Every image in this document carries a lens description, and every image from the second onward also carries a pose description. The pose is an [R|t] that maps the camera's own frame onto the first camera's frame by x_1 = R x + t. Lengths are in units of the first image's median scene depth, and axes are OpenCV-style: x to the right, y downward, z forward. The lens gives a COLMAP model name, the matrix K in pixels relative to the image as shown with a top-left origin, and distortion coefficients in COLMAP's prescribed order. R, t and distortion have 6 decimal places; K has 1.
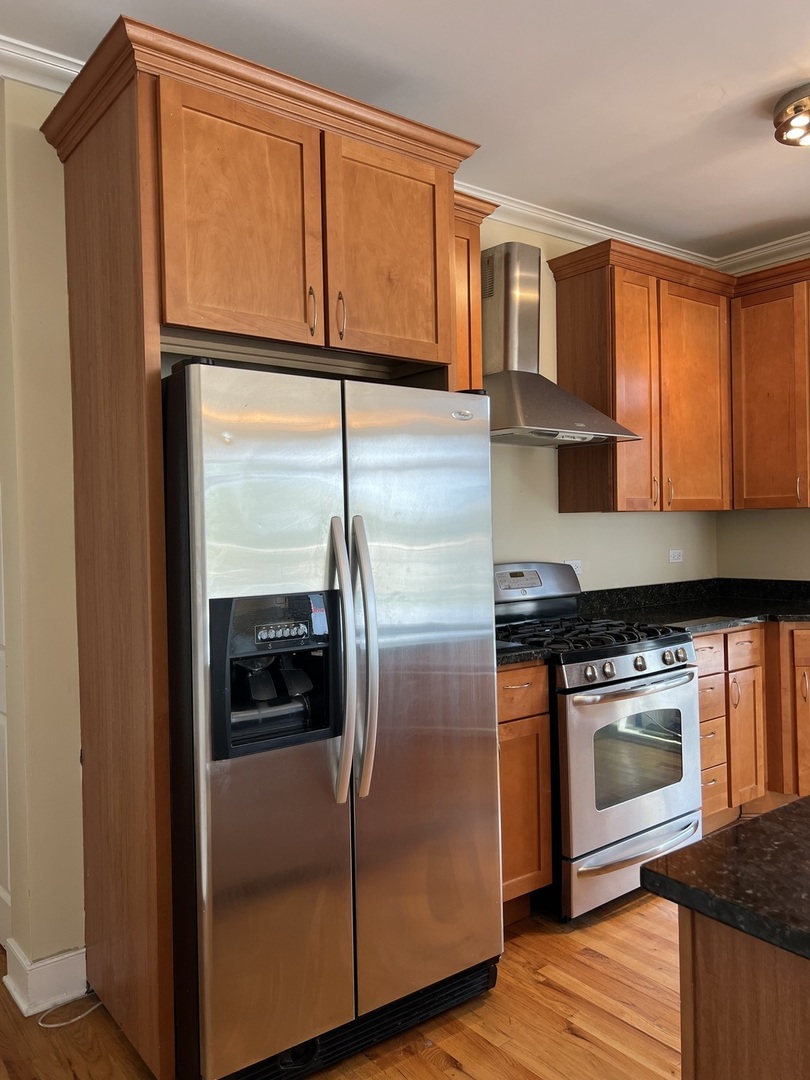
lens RADIAL K [[804.2, 0, 409.0], [0, 804.2, 545.4], [0, 0, 1]] dist [0.050765, -0.065579]
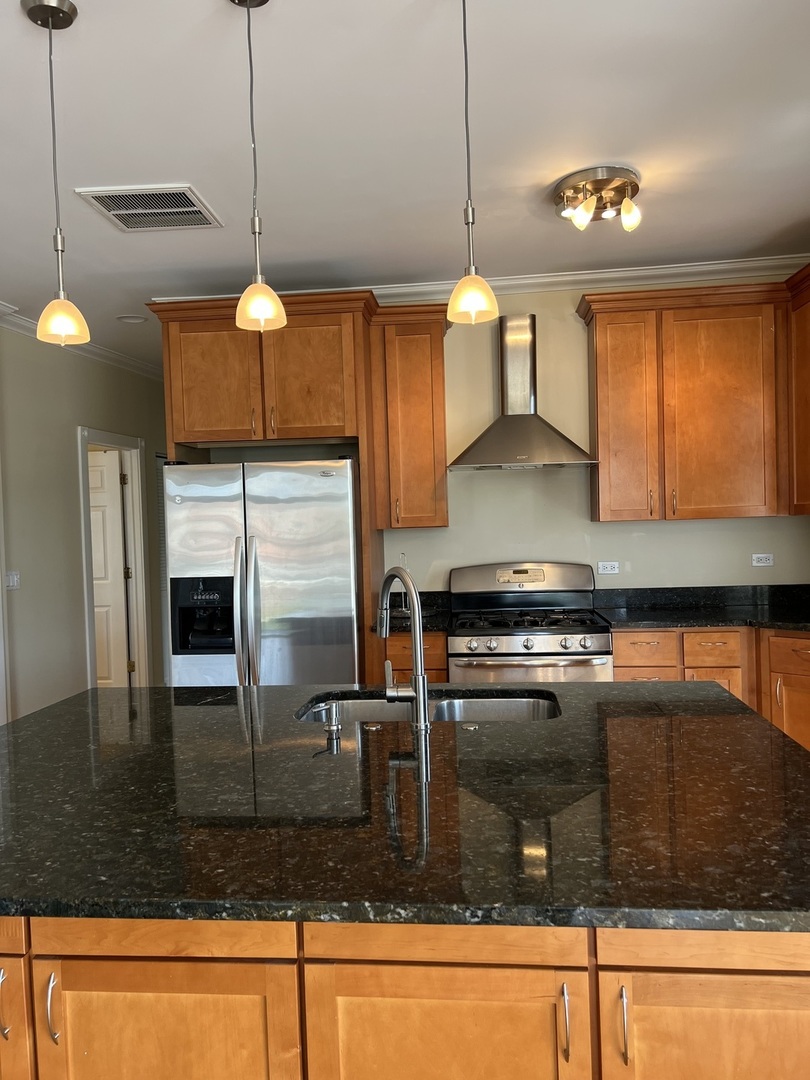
lens RADIAL K [[804.2, 0, 409.0], [0, 804.2, 545.4], [0, 0, 1]] dist [0.050765, -0.065579]
pose [[0.737565, 0.017732, -0.675043, 0.843009], [-0.000333, 0.999665, 0.025895, -0.037333], [0.675276, -0.018875, 0.737324, -0.062263]]
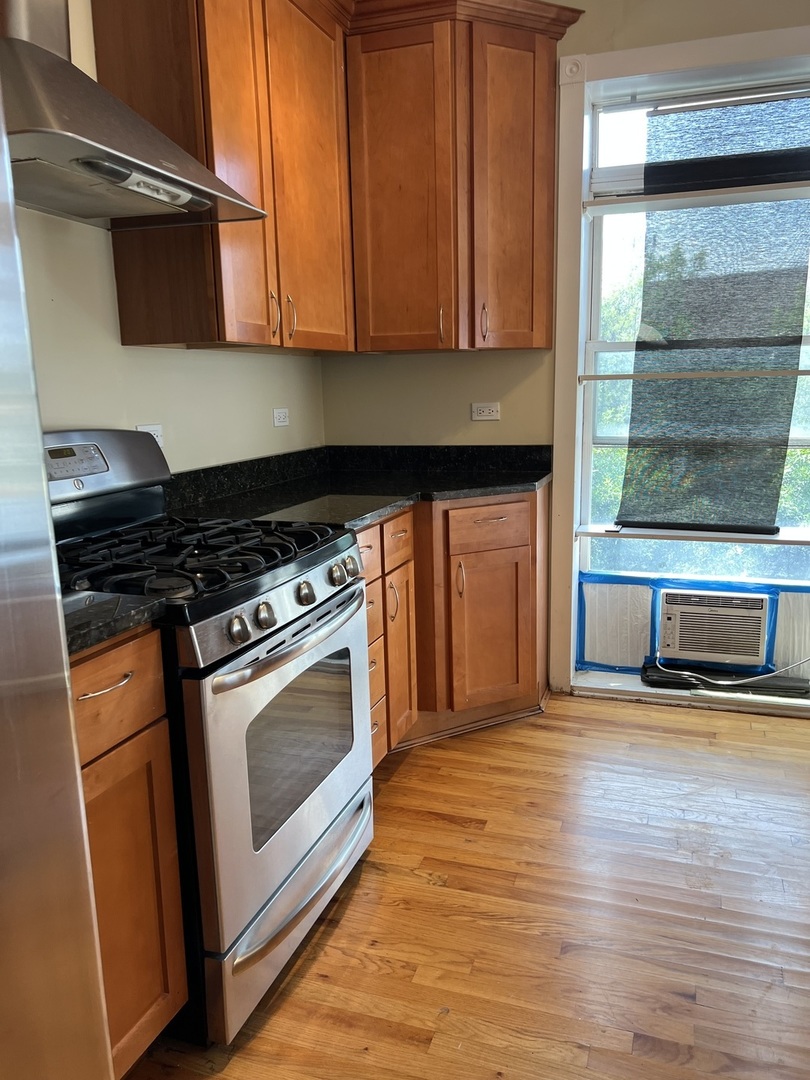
lens RADIAL K [[804.2, 0, 409.0], [0, 804.2, 545.4], [0, 0, 1]] dist [0.050765, -0.065579]
pose [[0.834903, -0.105927, 0.540108, 0.026252], [0.018540, 0.986162, 0.164748, 0.011742], [-0.550085, -0.127534, 0.825313, 0.396508]]
